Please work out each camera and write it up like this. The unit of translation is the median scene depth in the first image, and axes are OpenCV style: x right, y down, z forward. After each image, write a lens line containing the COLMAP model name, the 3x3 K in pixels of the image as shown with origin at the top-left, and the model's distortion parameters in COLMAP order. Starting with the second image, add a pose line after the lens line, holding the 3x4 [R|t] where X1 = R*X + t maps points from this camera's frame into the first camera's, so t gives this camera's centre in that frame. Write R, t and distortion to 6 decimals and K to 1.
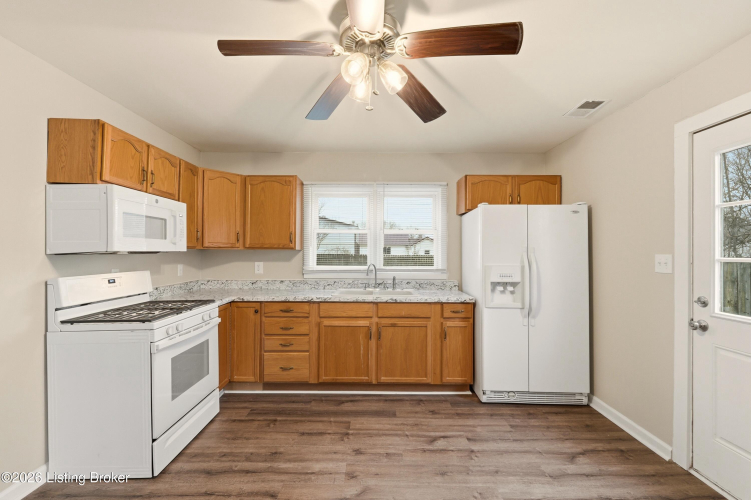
lens RADIAL K [[318.2, 0, 375.5], [0, 318.2, 250.0], [0, 0, 1]] dist [0.001381, 0.000036]
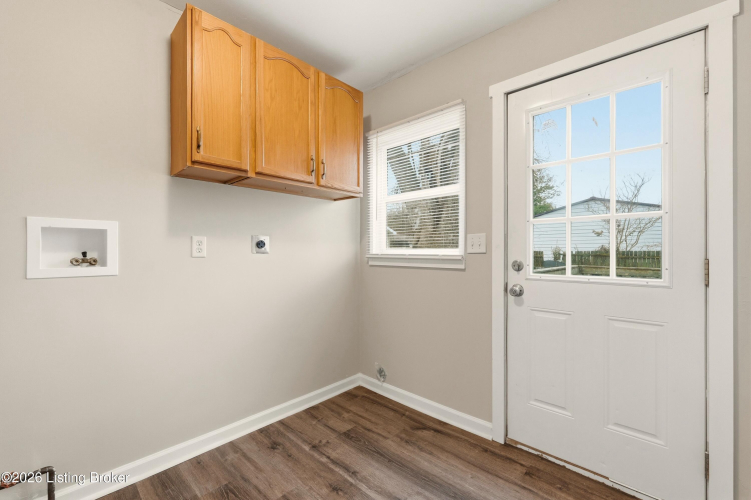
lens RADIAL K [[313.7, 0, 375.5], [0, 313.7, 250.0], [0, 0, 1]] dist [0.001041, 0.000173]
pose [[0.680631, -0.000292, 0.732626, 0.009272], [-0.000628, 0.999999, 0.000983, 0.074122], [-0.732626, -0.001129, 0.680631, 0.432057]]
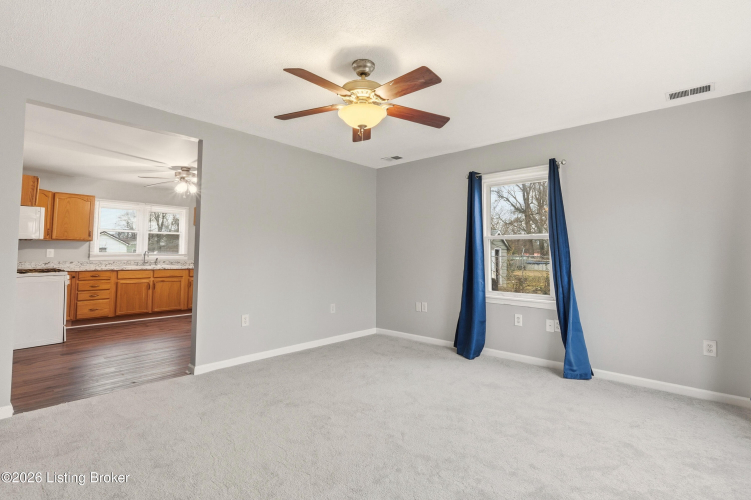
lens RADIAL K [[355.6, 0, 373.4], [0, 355.6, 235.5], [0, 0, 1]] dist [-0.000830, -0.000262]
pose [[0.668674, 0.039143, 0.742525, -0.721743], [-0.008379, 0.998947, -0.045114, 0.045181], [-0.743509, 0.023945, 0.668297, -1.445462]]
